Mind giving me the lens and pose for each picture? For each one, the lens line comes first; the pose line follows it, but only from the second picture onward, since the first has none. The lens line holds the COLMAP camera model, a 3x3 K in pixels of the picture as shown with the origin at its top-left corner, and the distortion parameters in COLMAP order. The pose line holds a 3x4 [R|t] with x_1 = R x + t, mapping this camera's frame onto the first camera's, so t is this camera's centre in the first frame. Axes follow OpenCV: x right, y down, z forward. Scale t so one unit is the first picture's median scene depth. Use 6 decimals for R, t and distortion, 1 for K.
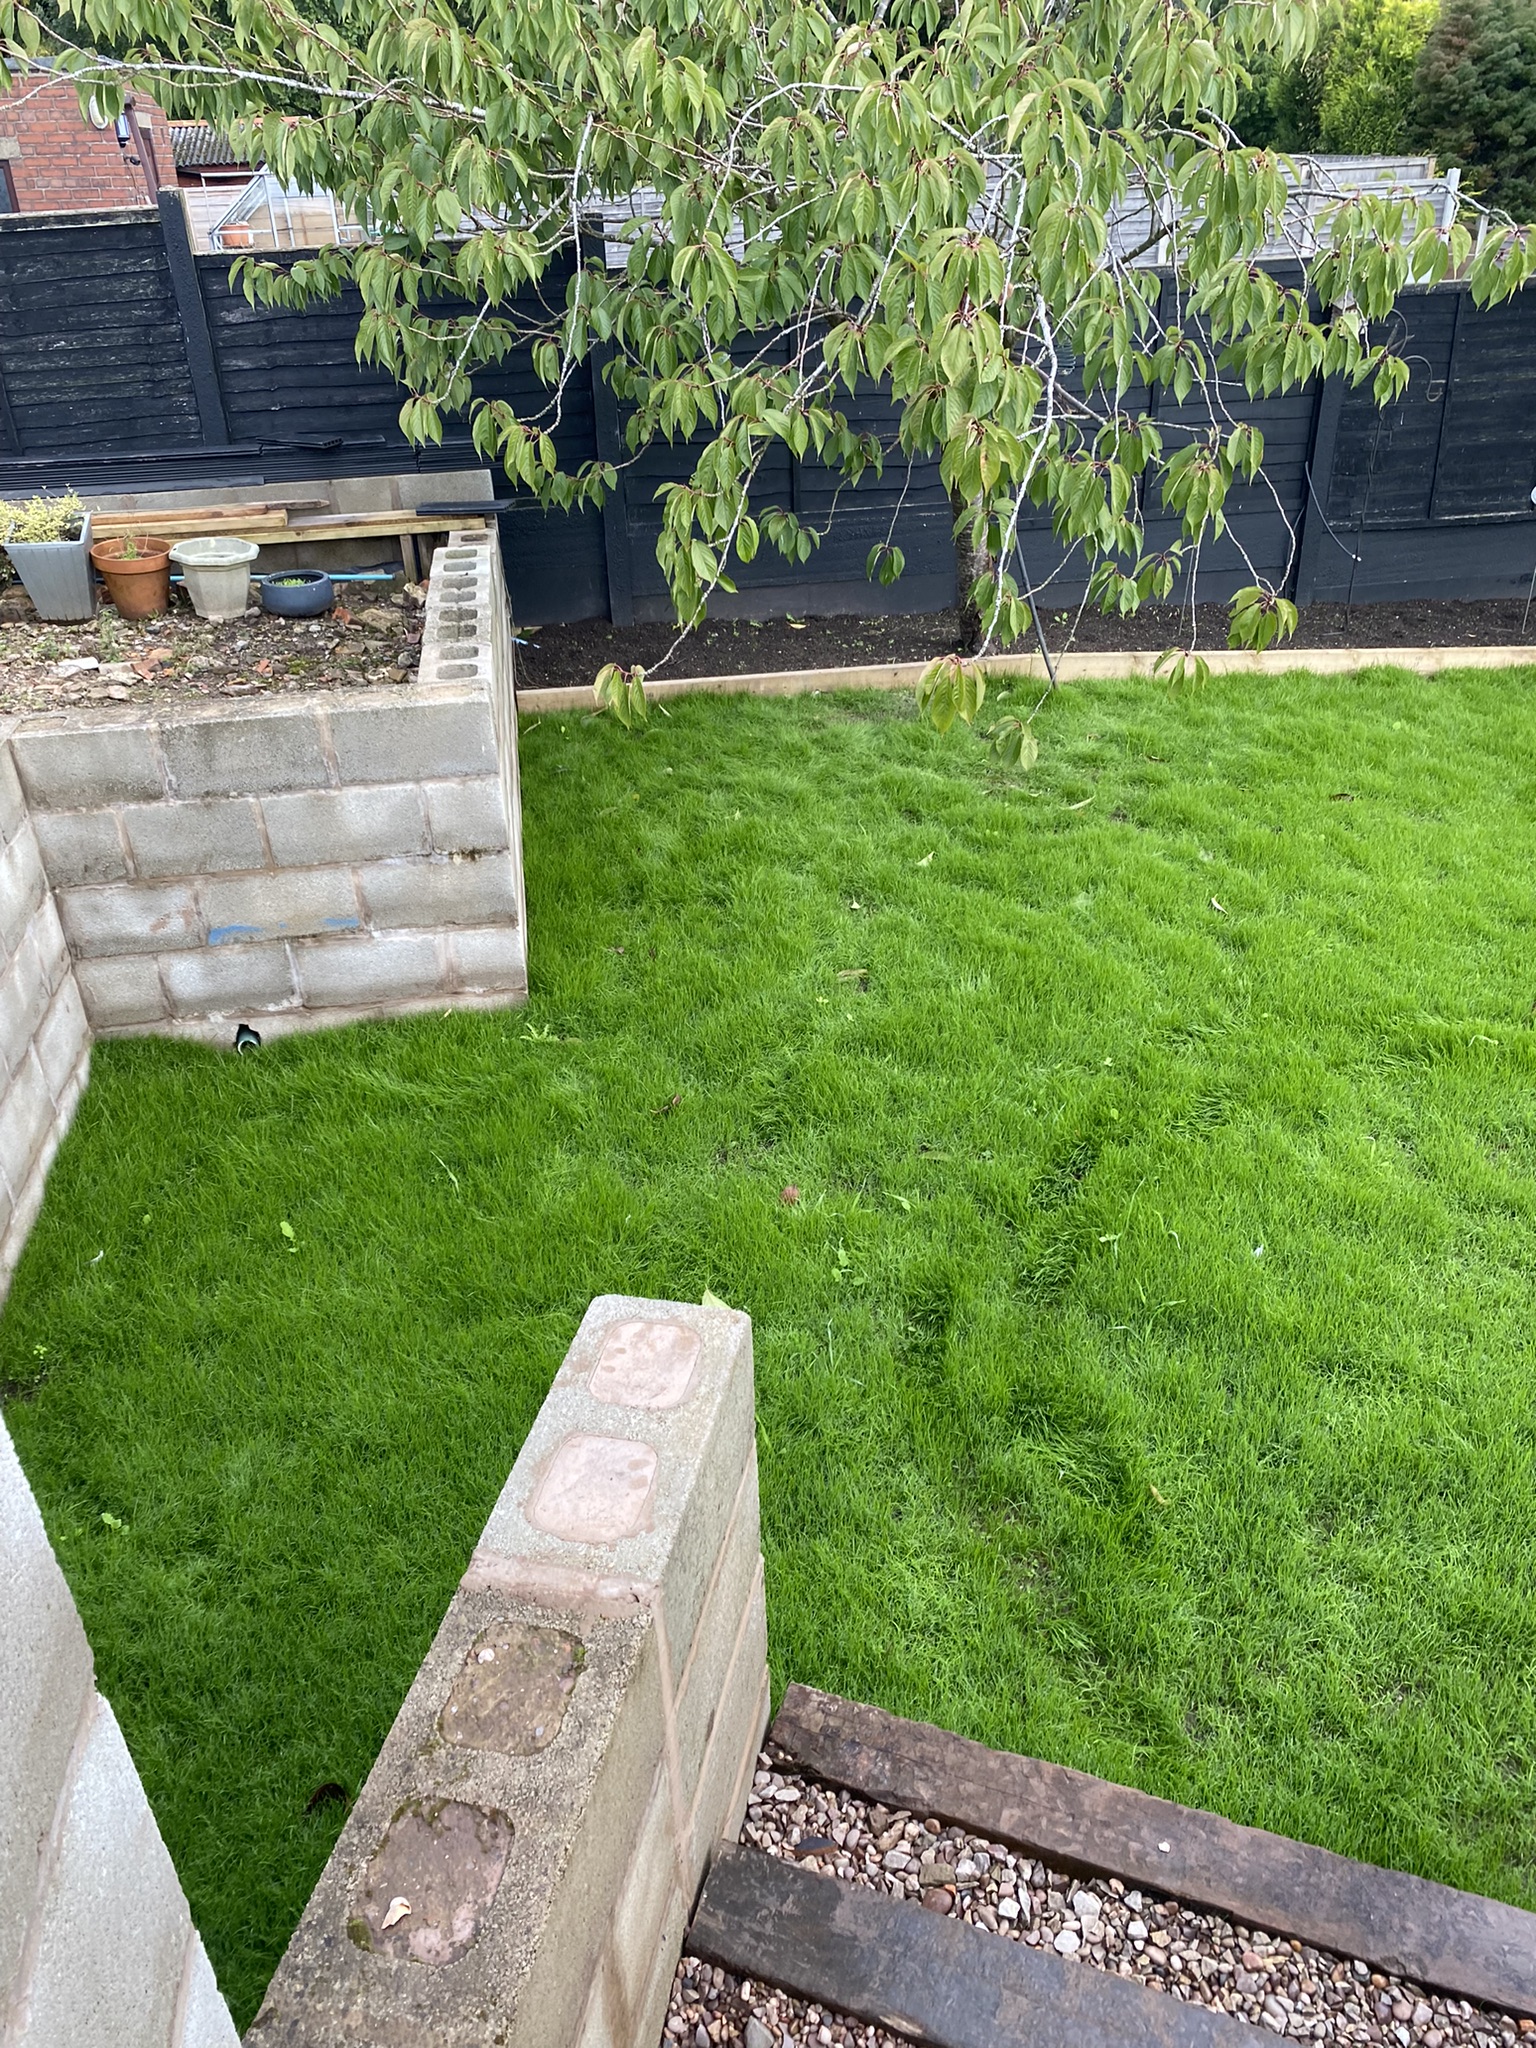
lens RADIAL K [[1535.4, 0, 766.6], [0, 1535.4, 1048.5], [0, 0, 1]] dist [0.026943, -0.021766]
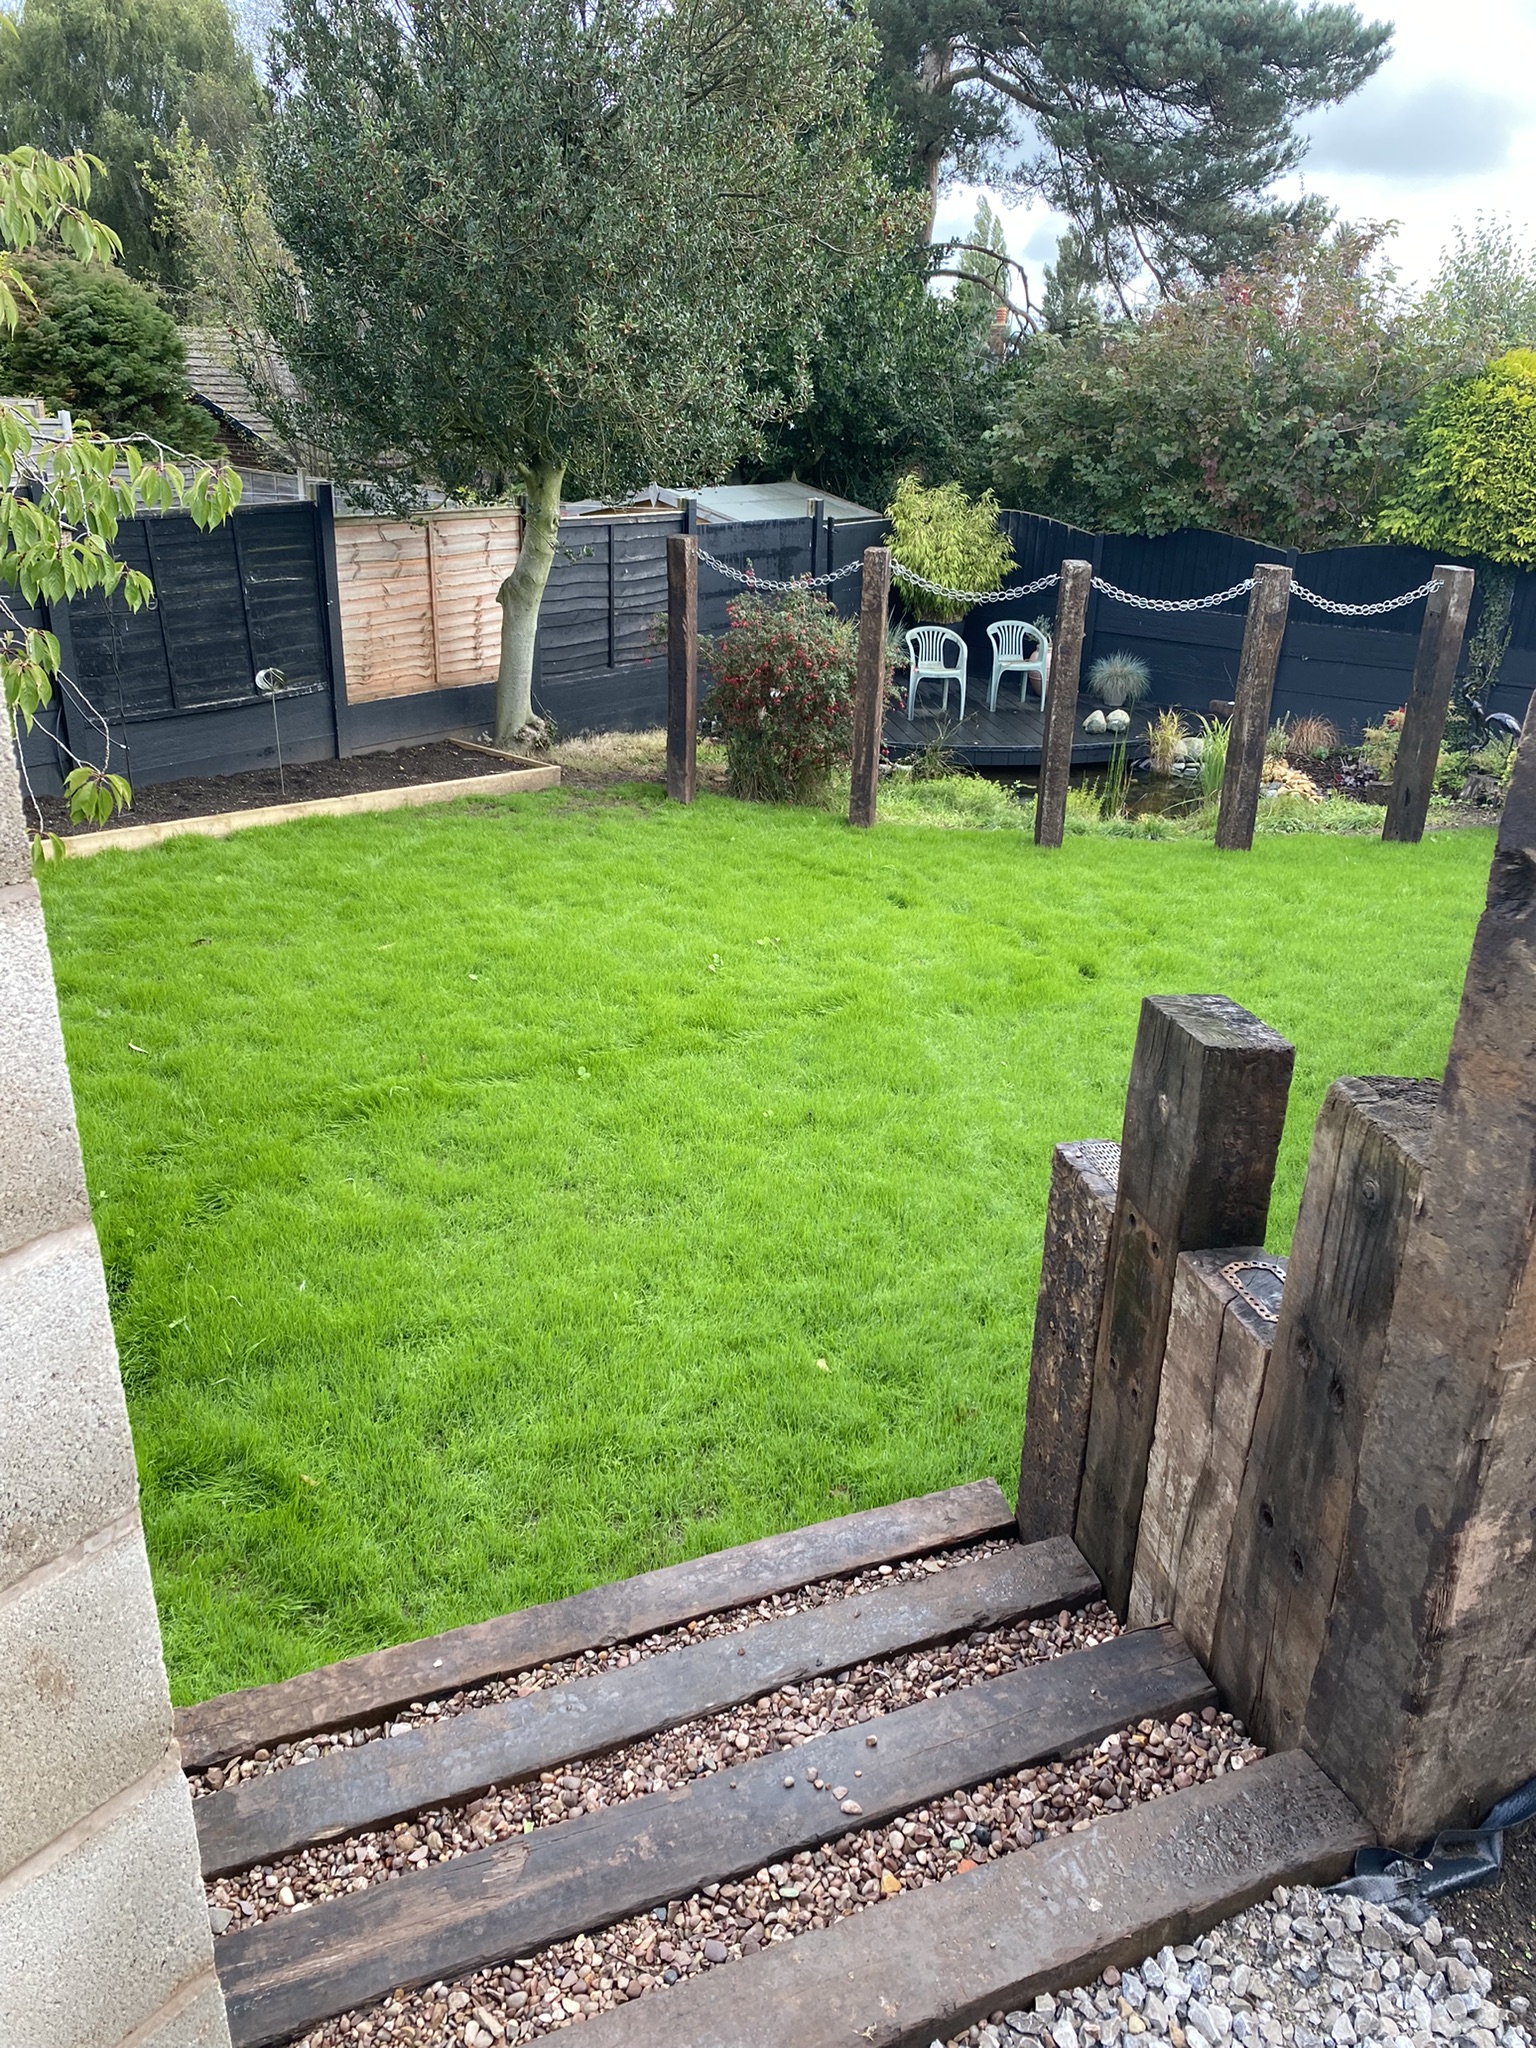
lens RADIAL K [[1535.4, 0, 766.6], [0, 1535.4, 1048.5], [0, 0, 1]] dist [0.026943, -0.021766]
pose [[0.707706, -0.230941, 0.667696, -0.197693], [0.311612, 0.950208, -0.001628, 0.078775], [-0.634074, 0.209215, 0.744432, -0.164913]]
